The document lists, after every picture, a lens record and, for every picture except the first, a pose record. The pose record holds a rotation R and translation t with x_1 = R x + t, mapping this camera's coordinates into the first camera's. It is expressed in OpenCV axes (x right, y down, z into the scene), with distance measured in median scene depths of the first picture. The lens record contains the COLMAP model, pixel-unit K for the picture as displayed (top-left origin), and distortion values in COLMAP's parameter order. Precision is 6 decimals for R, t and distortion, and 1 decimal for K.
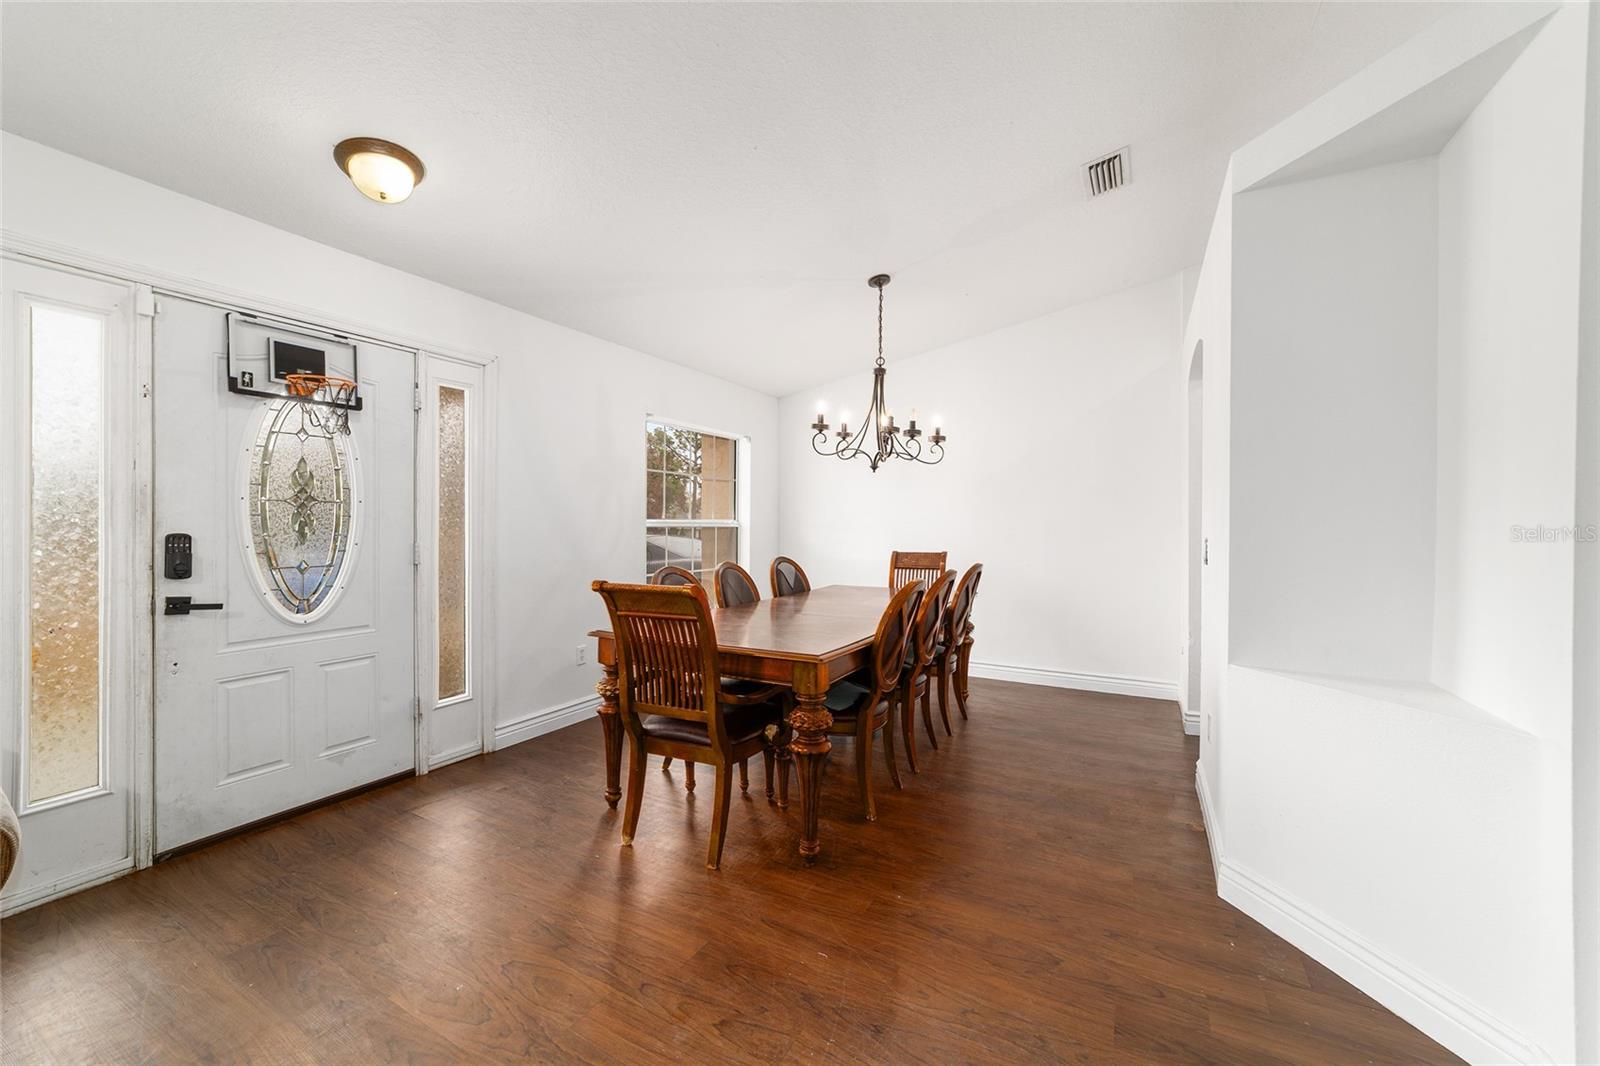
lens RADIAL K [[619.3, 0, 796.9], [0, 619.3, 528.8], [0, 0, 1]] dist [-0.005218, 0.000180]
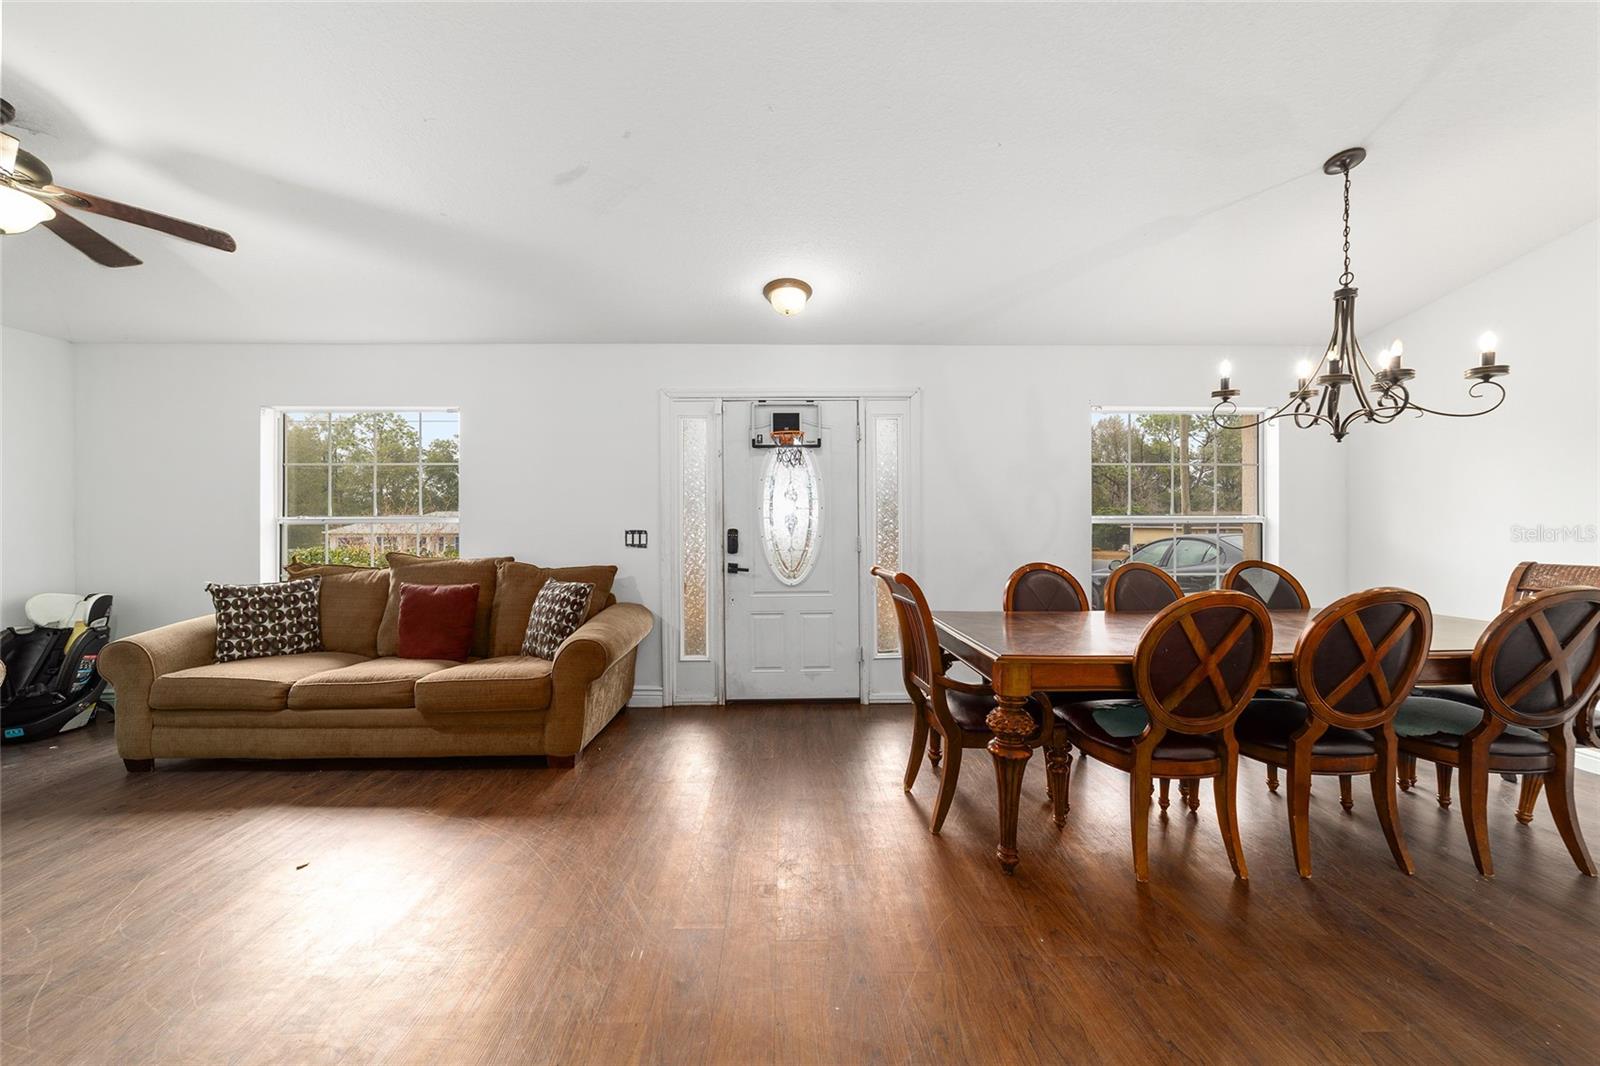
lens RADIAL K [[619.3, 0, 796.9], [0, 619.3, 528.8], [0, 0, 1]] dist [-0.005218, 0.000180]
pose [[0.509424, 0.000732, -0.860515, 0.573776], [0.002387, 0.999995, 0.002264, 0.003005], [0.860512, -0.003208, 0.509420, 0.187367]]
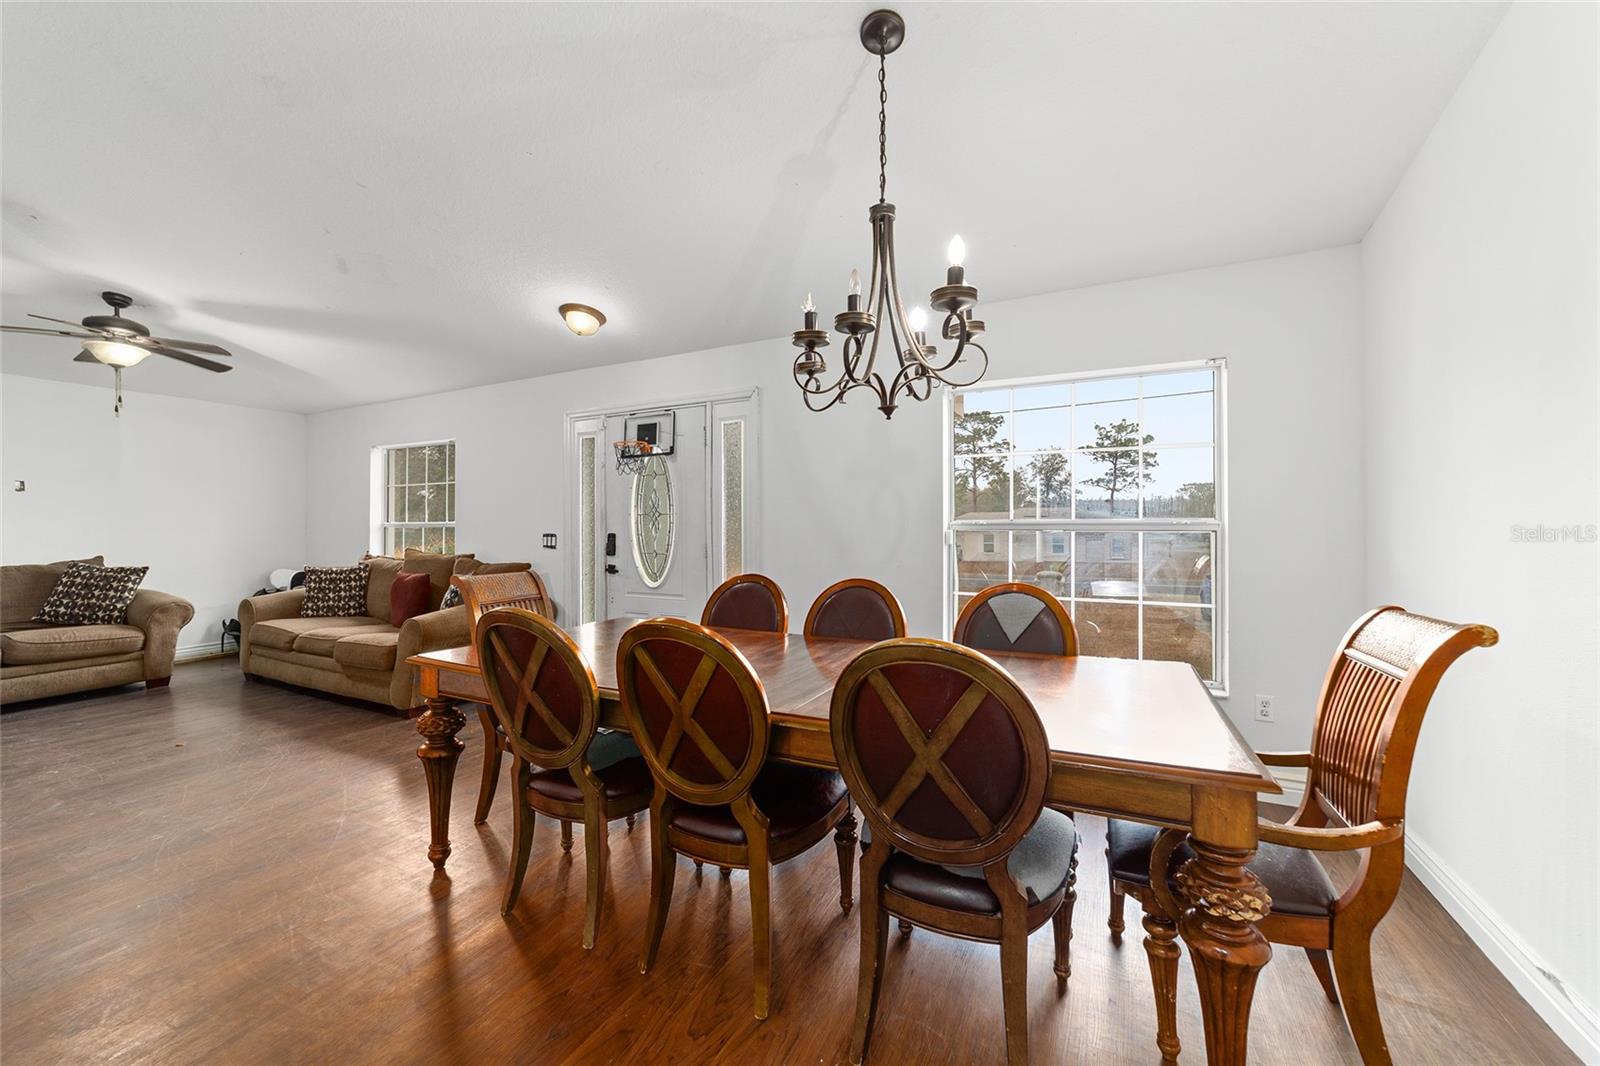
lens RADIAL K [[619.3, 0, 796.9], [0, 619.3, 528.8], [0, 0, 1]] dist [-0.005218, 0.000180]
pose [[0.040021, -0.003720, -0.999192, 0.873370], [-0.004231, 0.999983, -0.003893, -0.000582], [0.999190, 0.004384, 0.040005, 1.278127]]
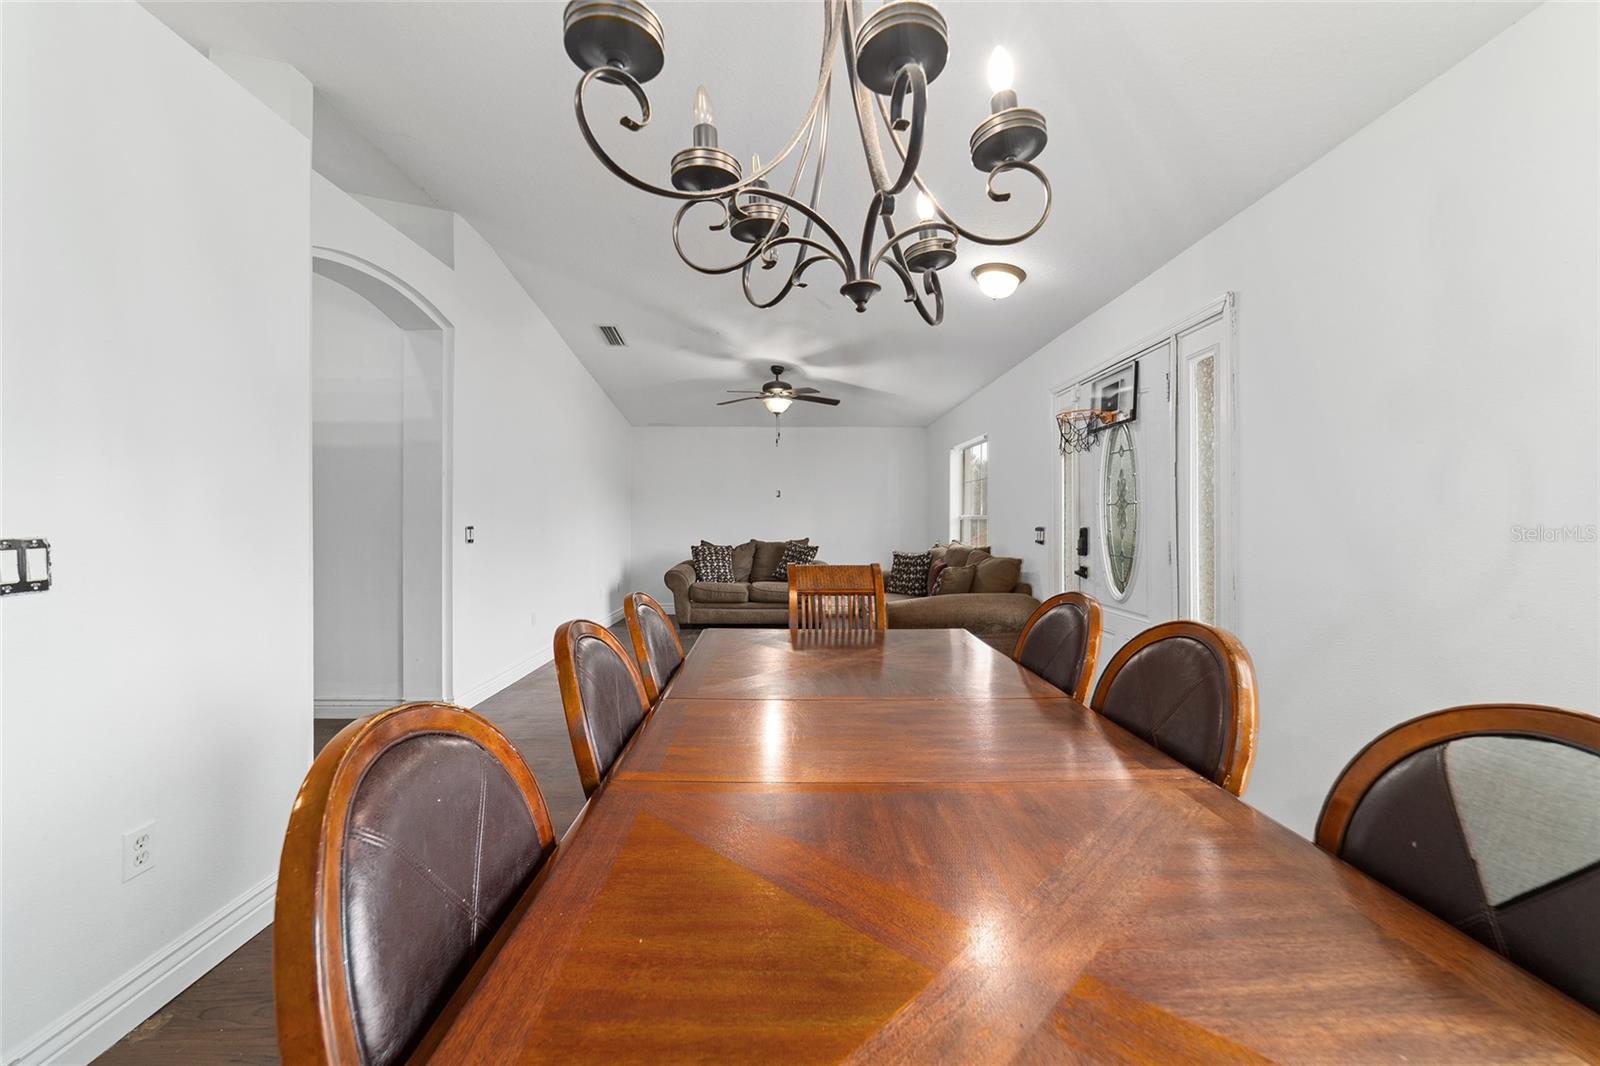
lens RADIAL K [[615.8, 0, 784.3], [0, 615.8, 515.0], [0, 0, 1]] dist [-0.047257, 0.000089]
pose [[-0.873621, -0.010668, -0.486491, 0.387978], [-0.009610, 0.999943, -0.004669, -0.008388], [0.486513, 0.000596, -0.873673, 1.688061]]
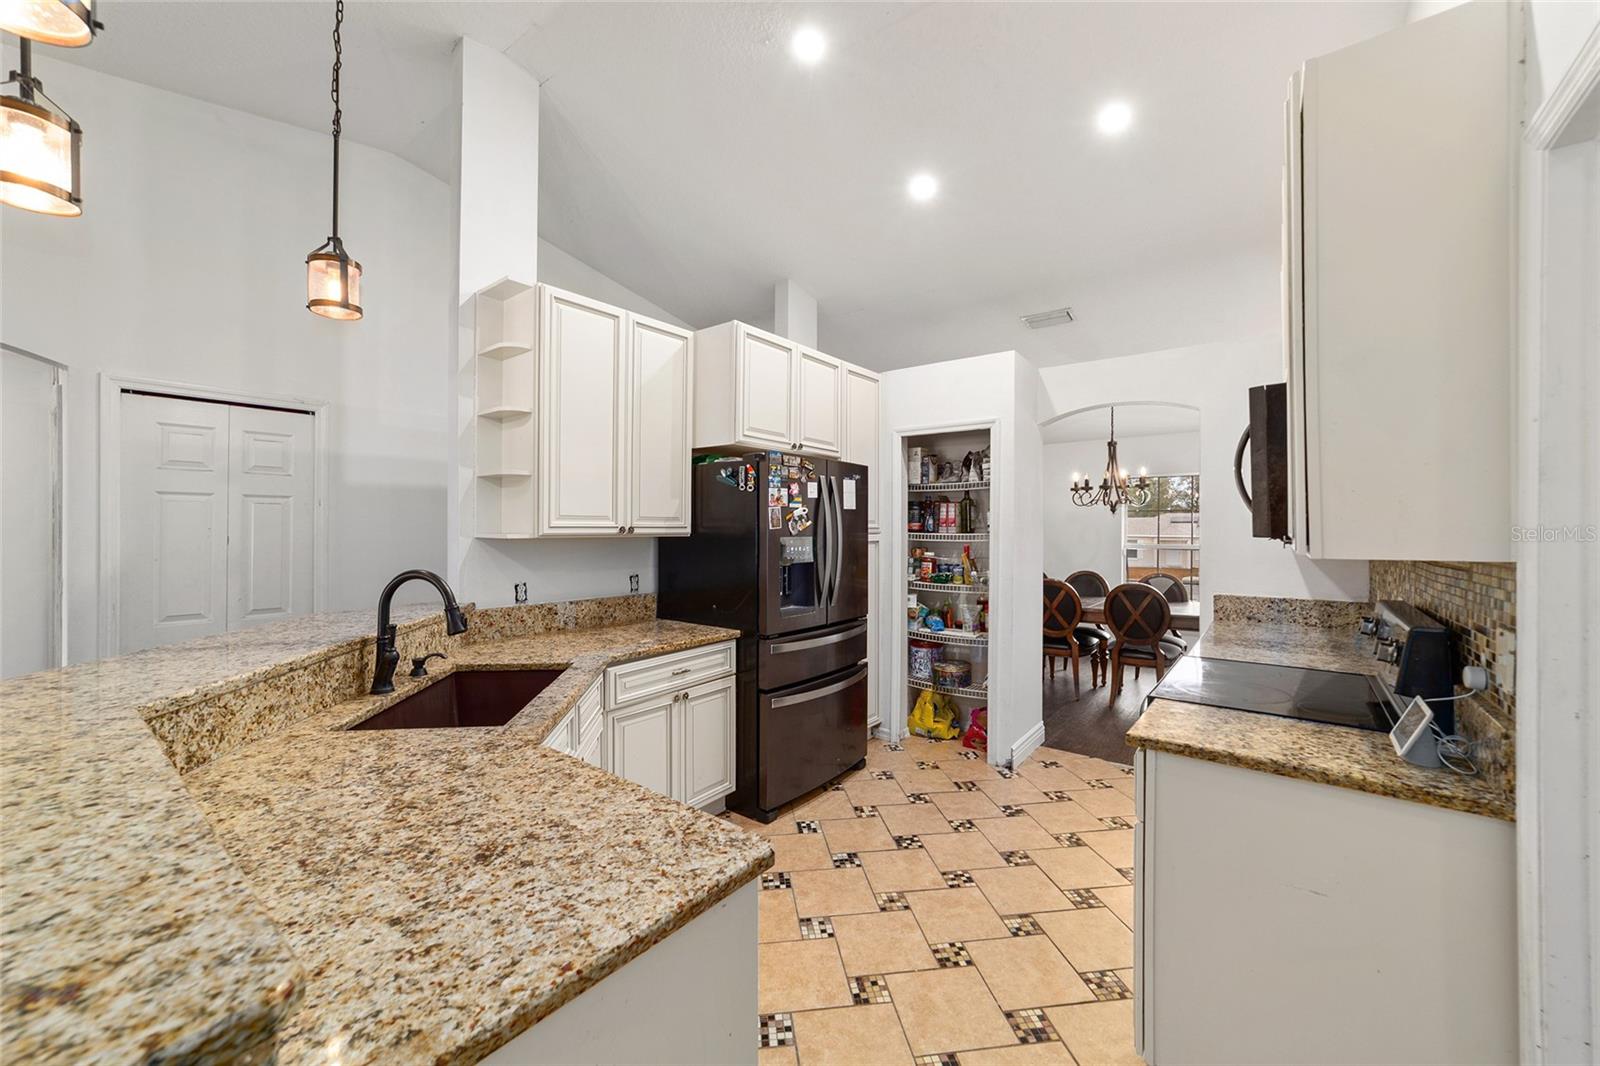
lens RADIAL K [[611.1, 0, 800.0], [0, 611.1, 533.0], [0, 0, 1]] dist [-0.022110, 0.007509]
pose [[-0.159047, 0.005979, -0.987253, 2.307639], [-0.005482, 0.999961, 0.006939, -0.074764], [0.987256, 0.006516, -0.159008, 0.711535]]
